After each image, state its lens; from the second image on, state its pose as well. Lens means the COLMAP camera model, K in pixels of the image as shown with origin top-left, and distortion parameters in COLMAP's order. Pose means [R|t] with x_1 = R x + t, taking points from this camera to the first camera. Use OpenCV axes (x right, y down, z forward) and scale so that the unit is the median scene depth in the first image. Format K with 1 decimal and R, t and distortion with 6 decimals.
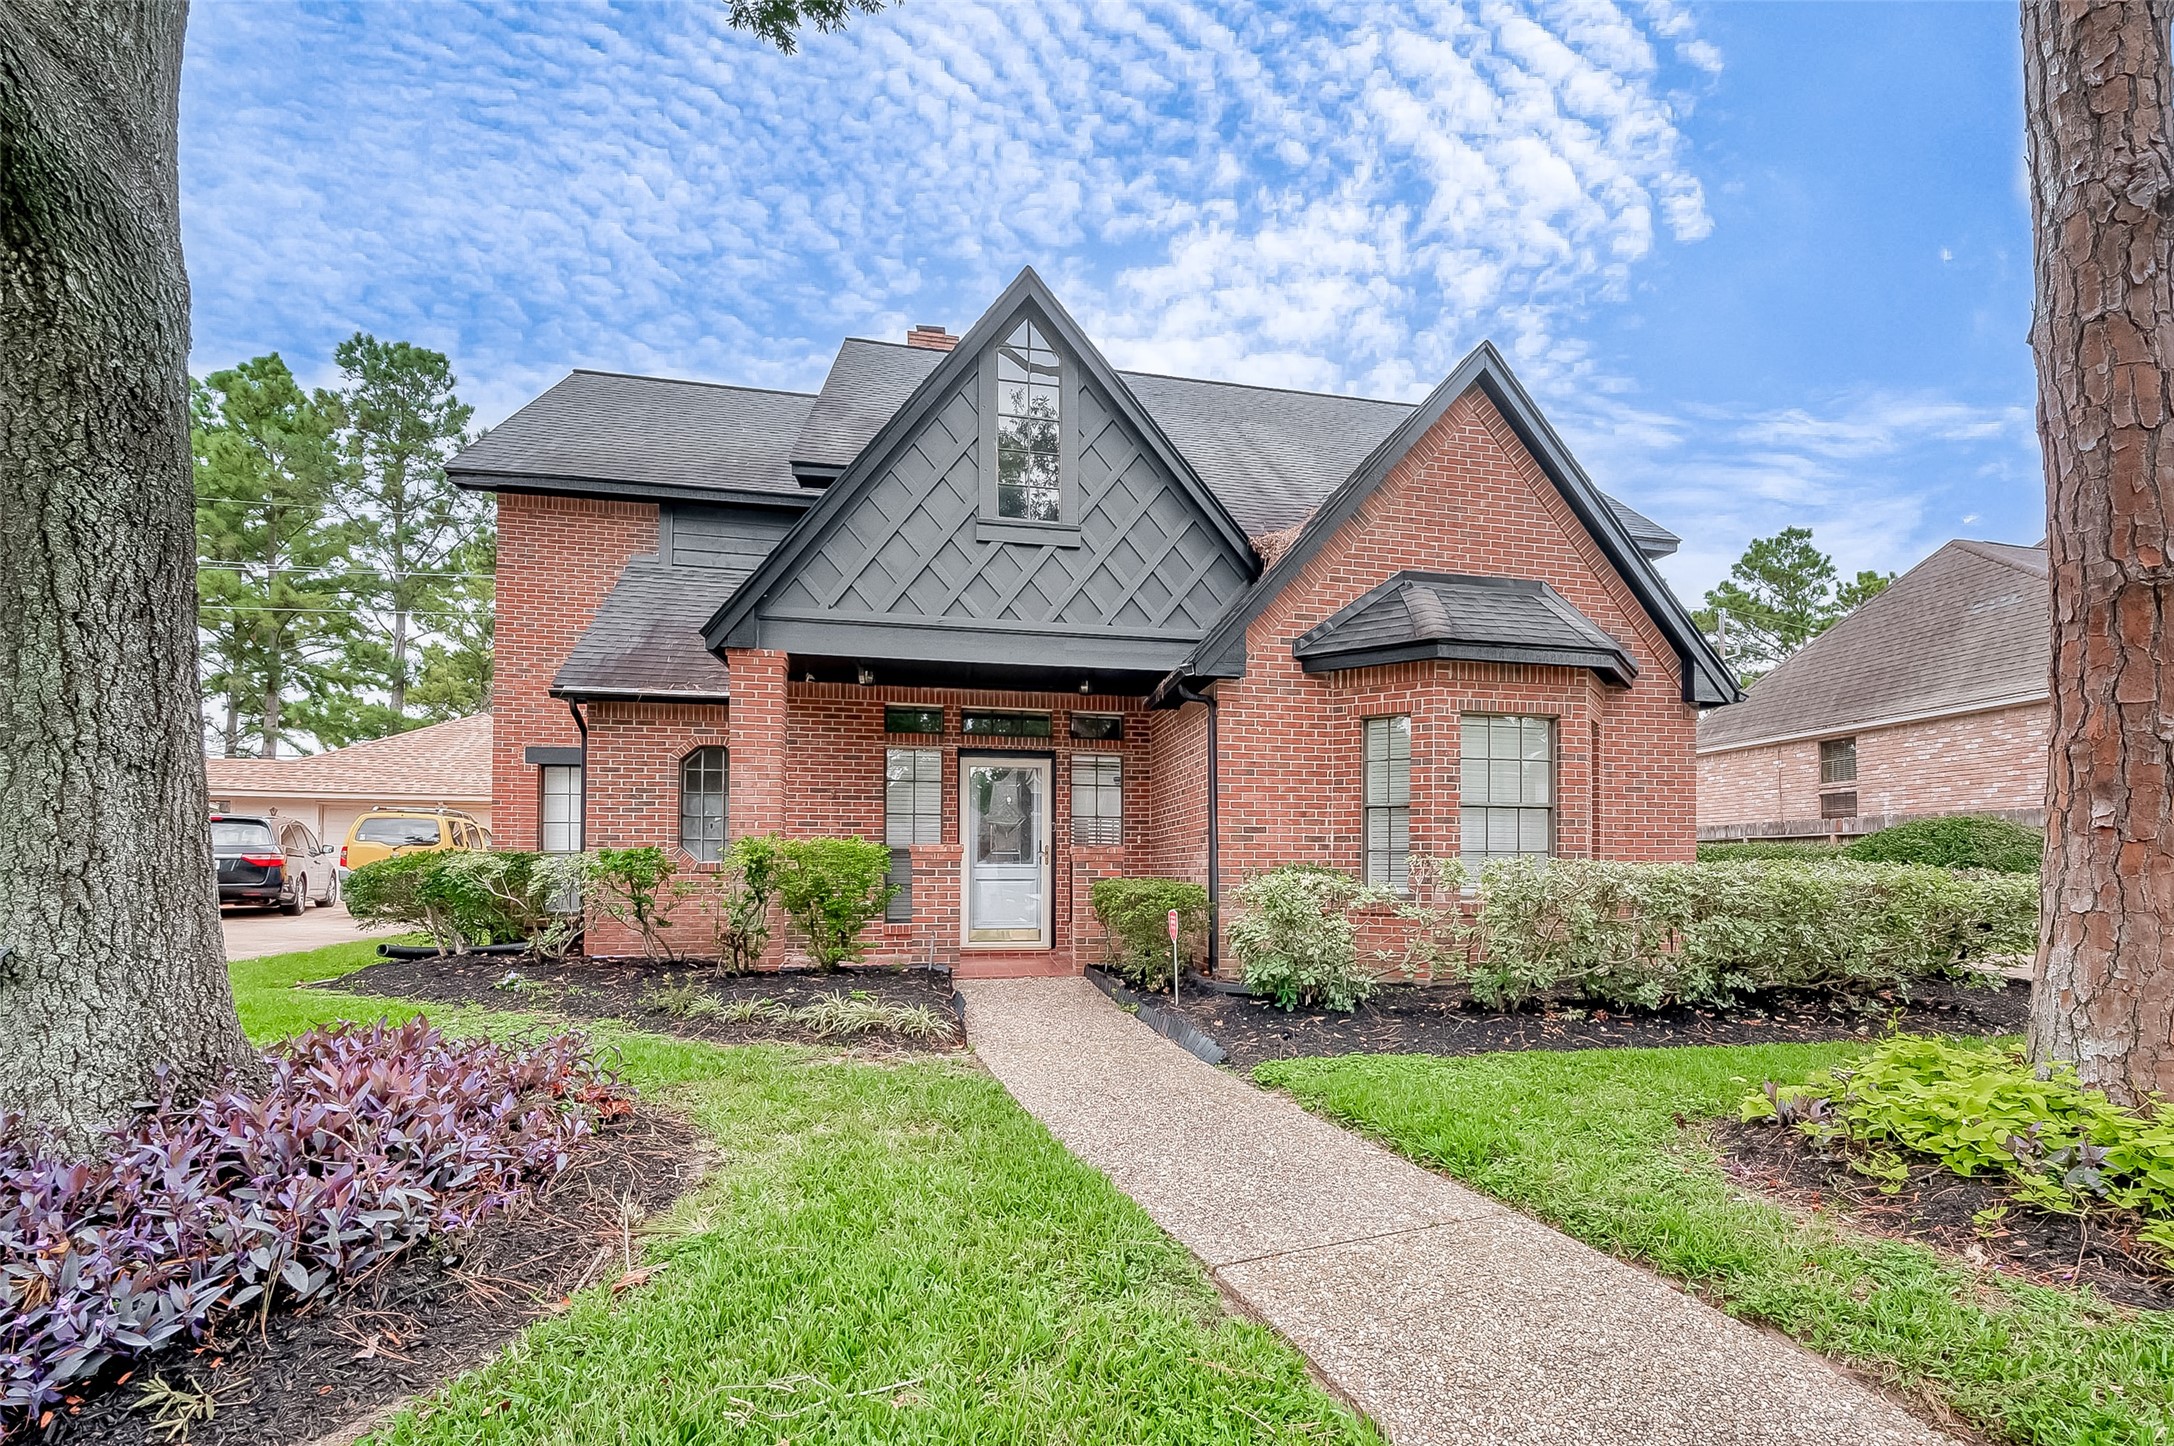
lens RADIAL K [[843.6, 0, 1106.5], [0, 843.6, 738.7], [0, 0, 1]] dist [-0.000237, 0.000473]
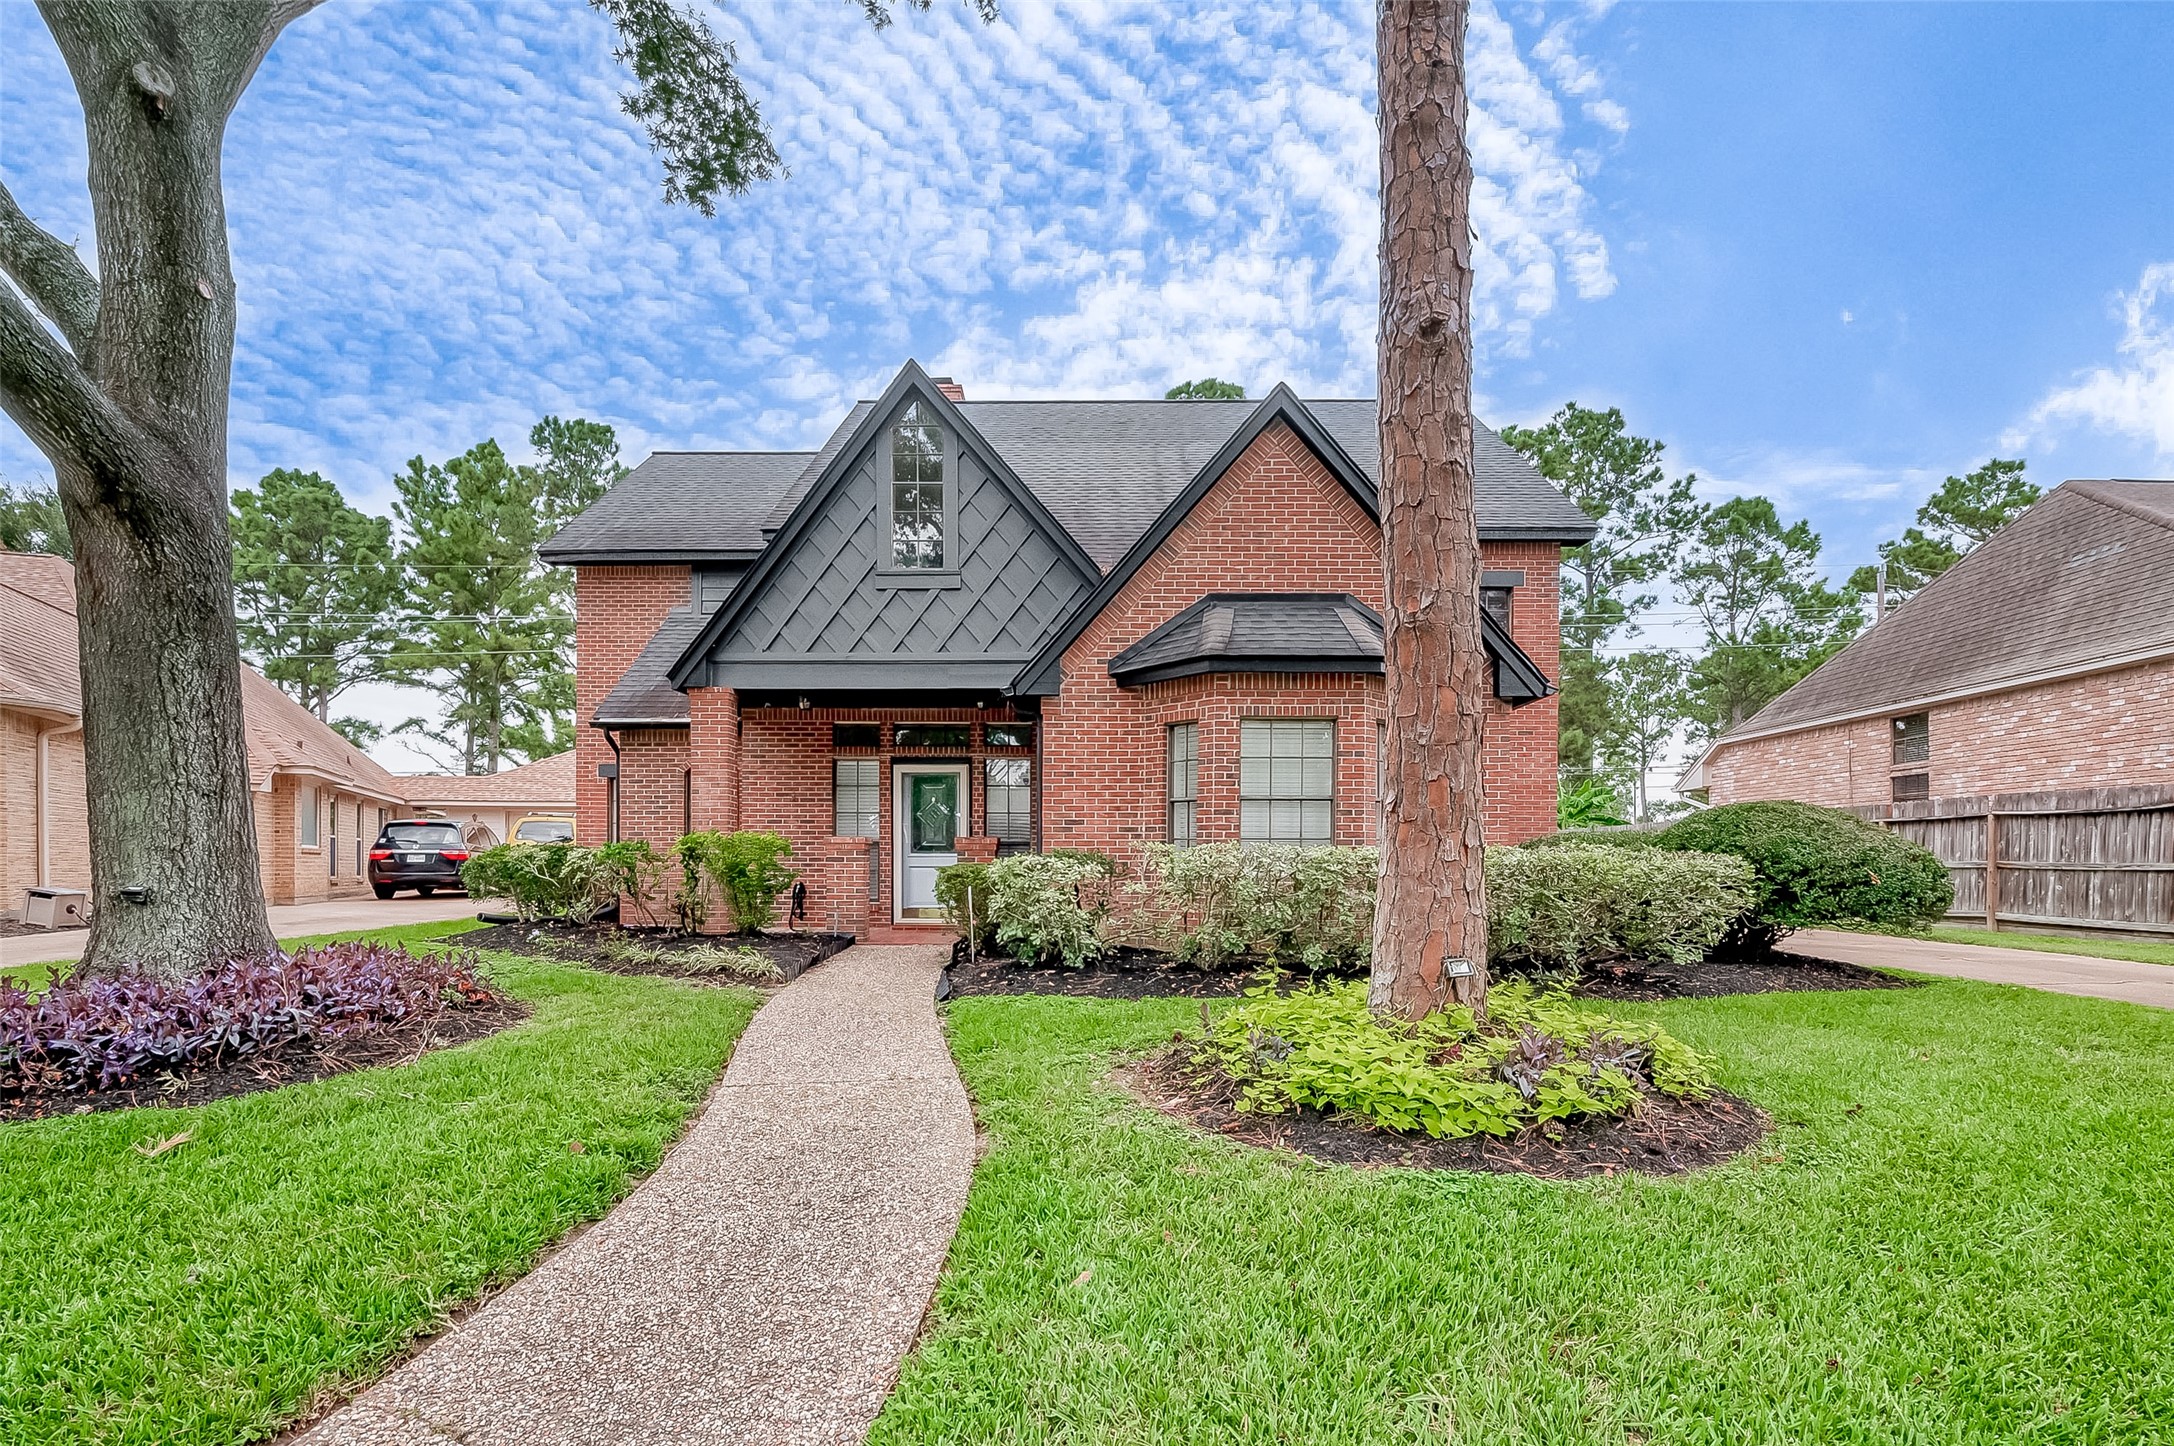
lens RADIAL K [[864.2, 0, 1087.8], [0, 864.2, 734.3], [0, 0, 1]] dist [-0.000007, 0.000150]
pose [[0.978061, -0.032241, -0.205810, 0.359277], [0.032509, 0.999469, -0.002079, -0.010191], [0.205768, -0.004658, 0.978590, -0.150063]]
